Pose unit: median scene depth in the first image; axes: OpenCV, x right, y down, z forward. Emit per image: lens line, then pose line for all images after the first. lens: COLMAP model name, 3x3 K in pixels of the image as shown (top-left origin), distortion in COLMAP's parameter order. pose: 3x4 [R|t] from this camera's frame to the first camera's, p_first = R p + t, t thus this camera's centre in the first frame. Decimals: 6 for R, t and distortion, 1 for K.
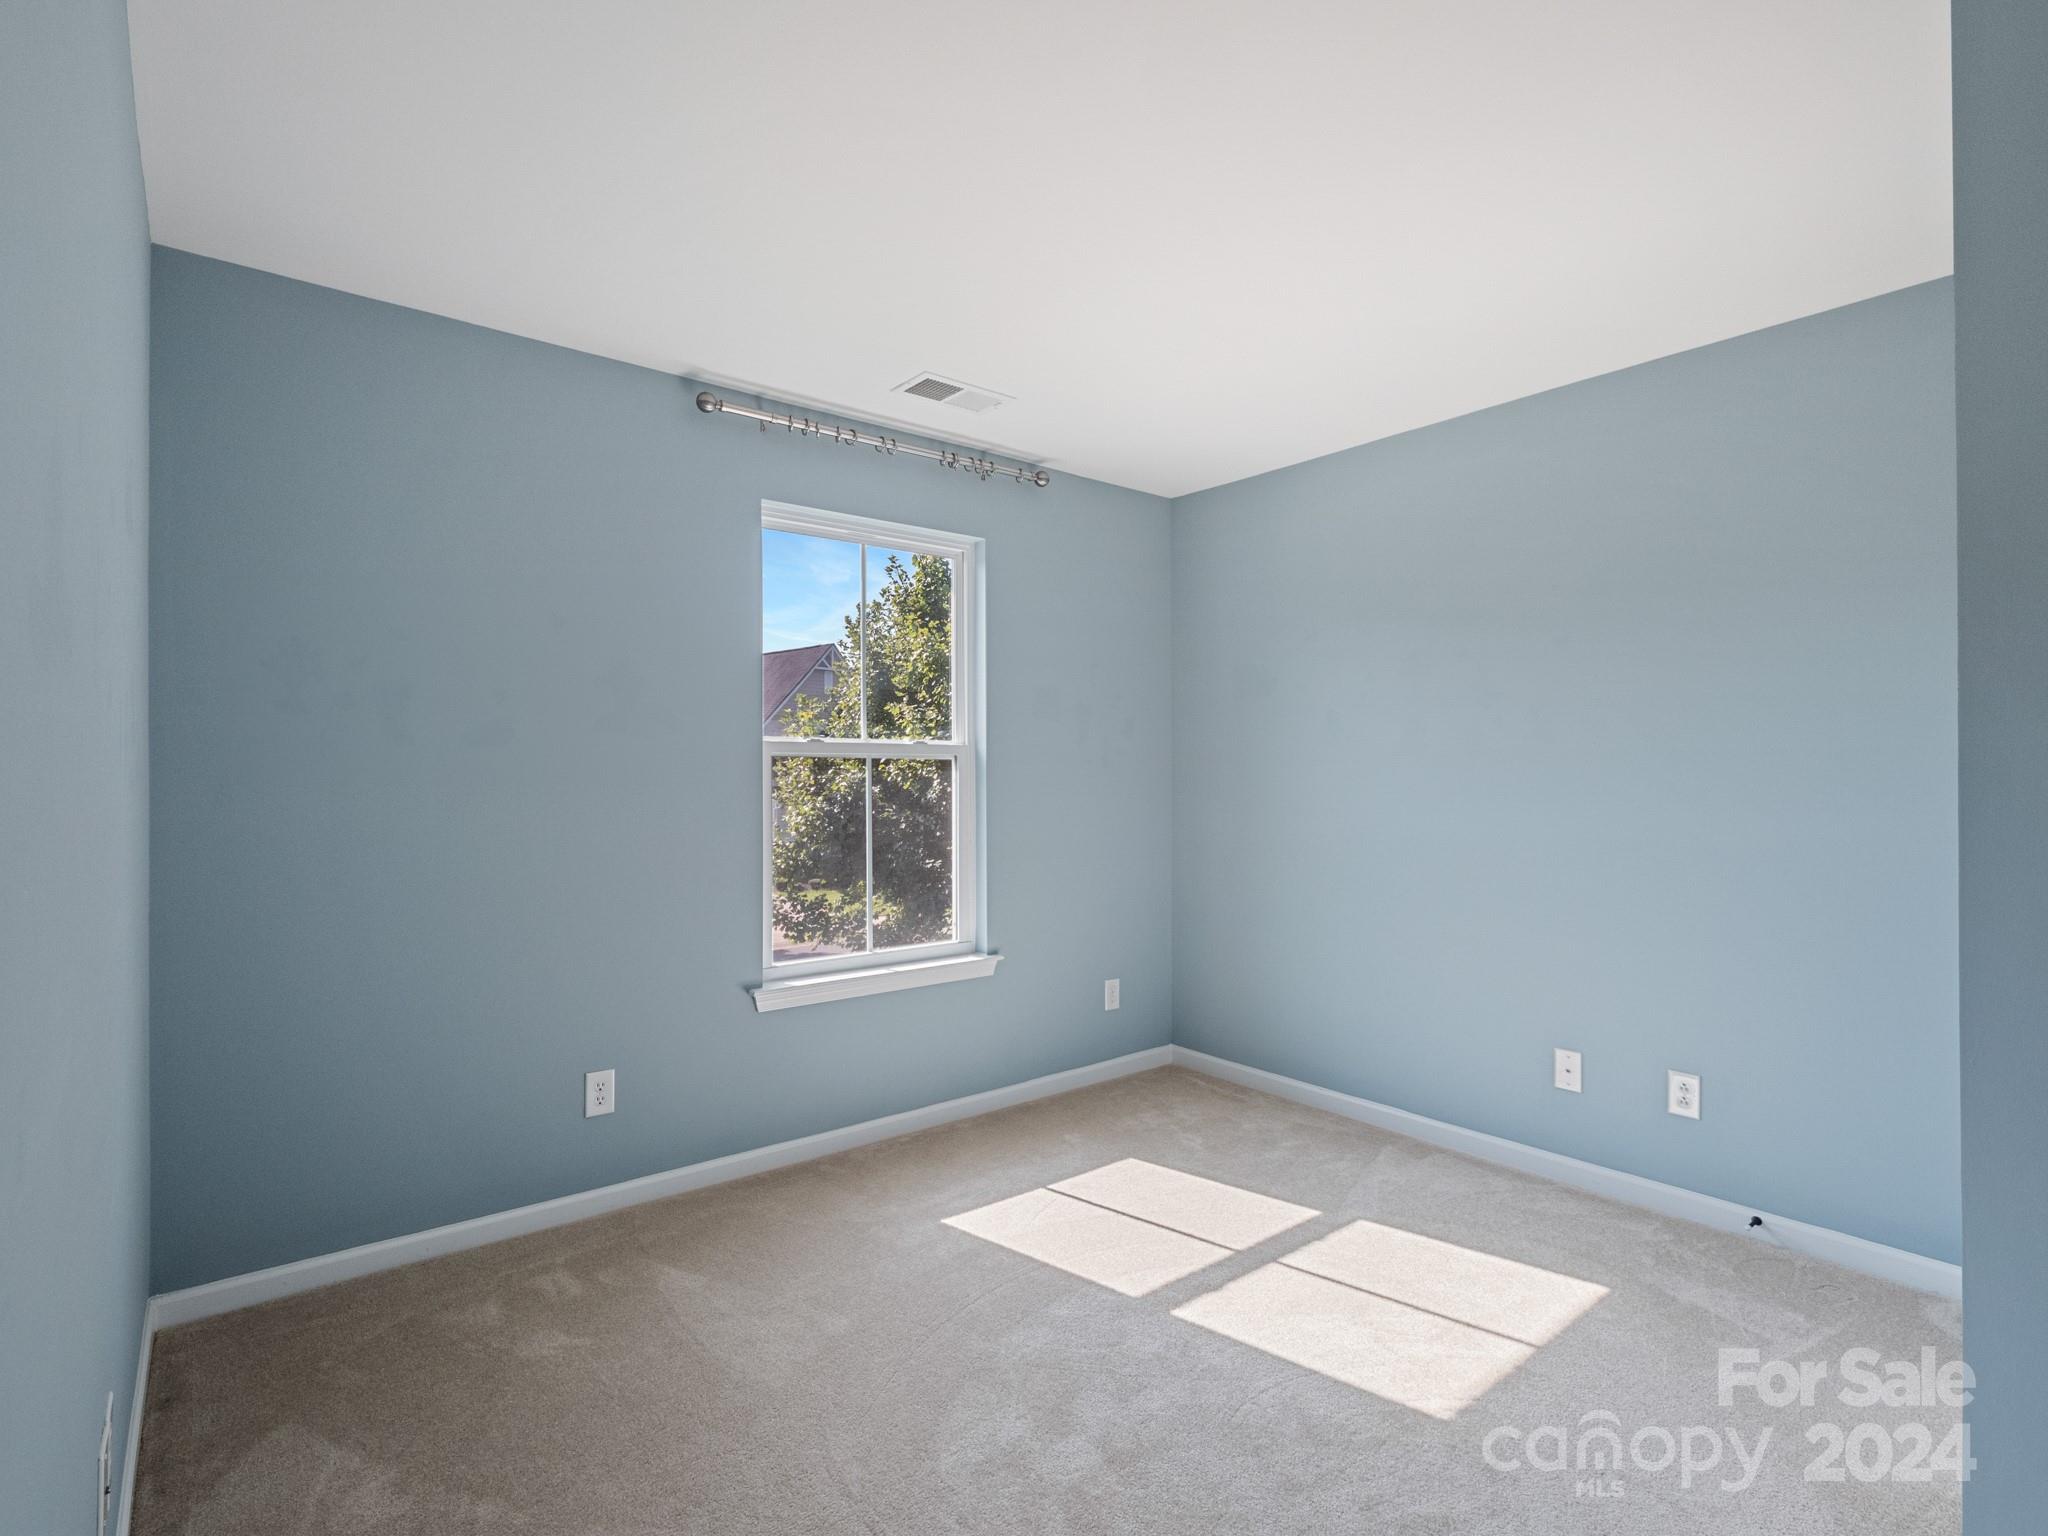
lens RADIAL K [[1007.0, 0, 1017.7], [0, 1007.0, 771.3], [0, 0, 1]] dist [0.003709, -0.000072]
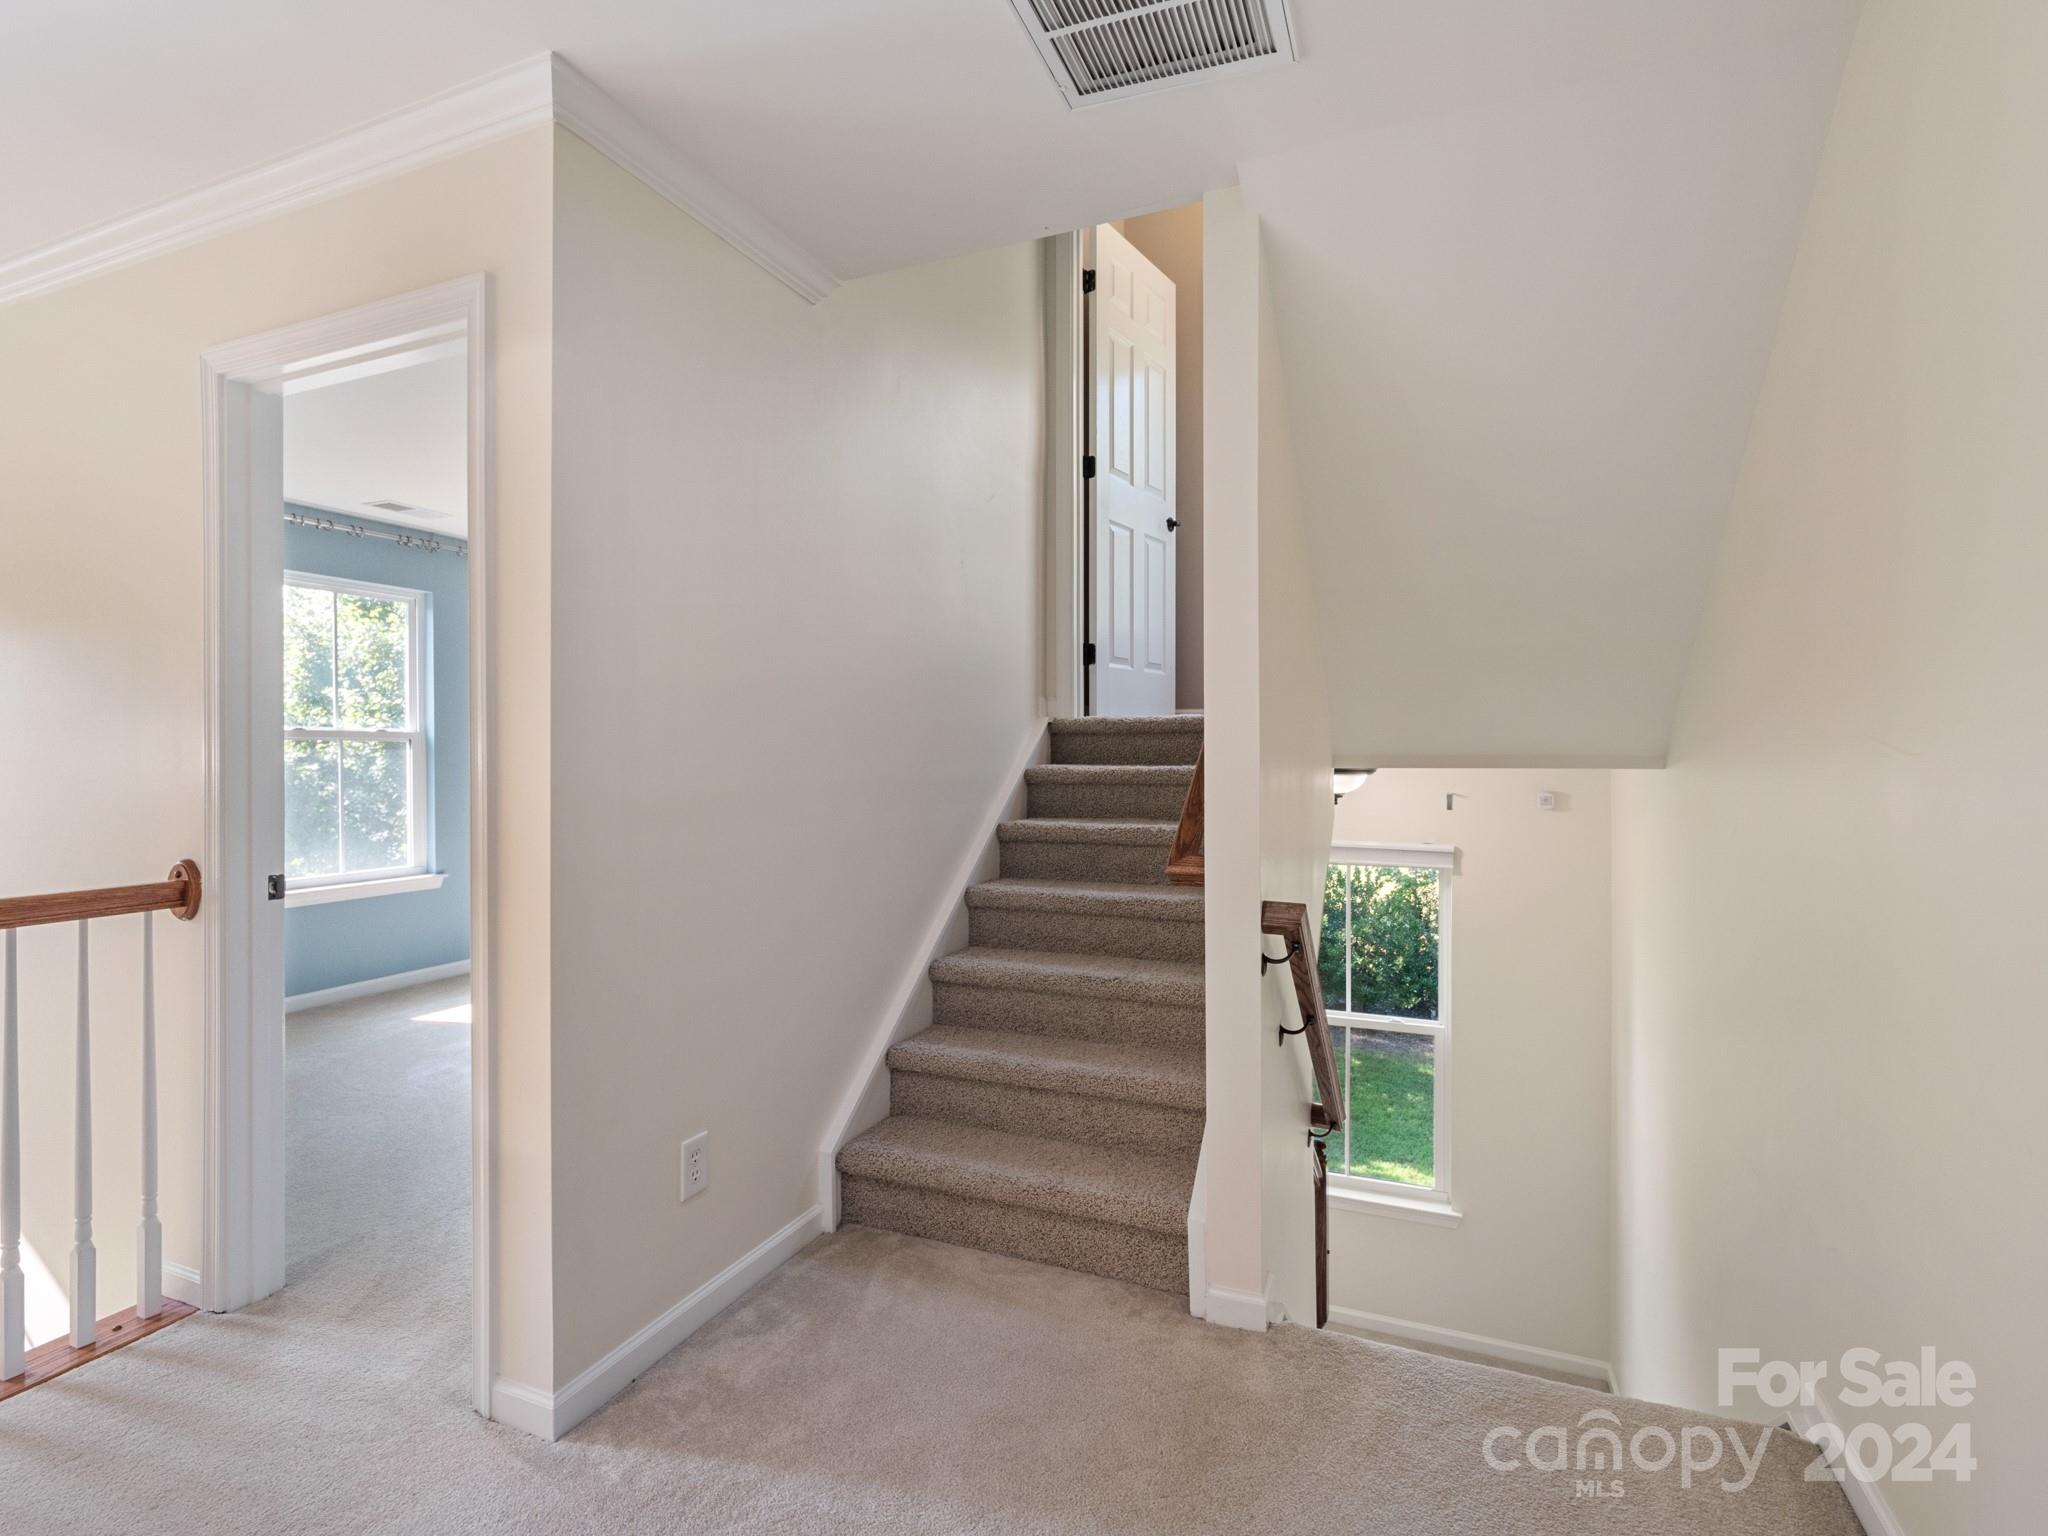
lens RADIAL K [[1007.0, 0, 1017.7], [0, 1007.0, 771.3], [0, 0, 1]] dist [0.003709, -0.000072]
pose [[0.879704, -0.004091, 0.475504, 0.018028], [-0.004803, 0.999836, 0.017487, 0.001047], [-0.475497, -0.017667, 0.879540, -0.702052]]
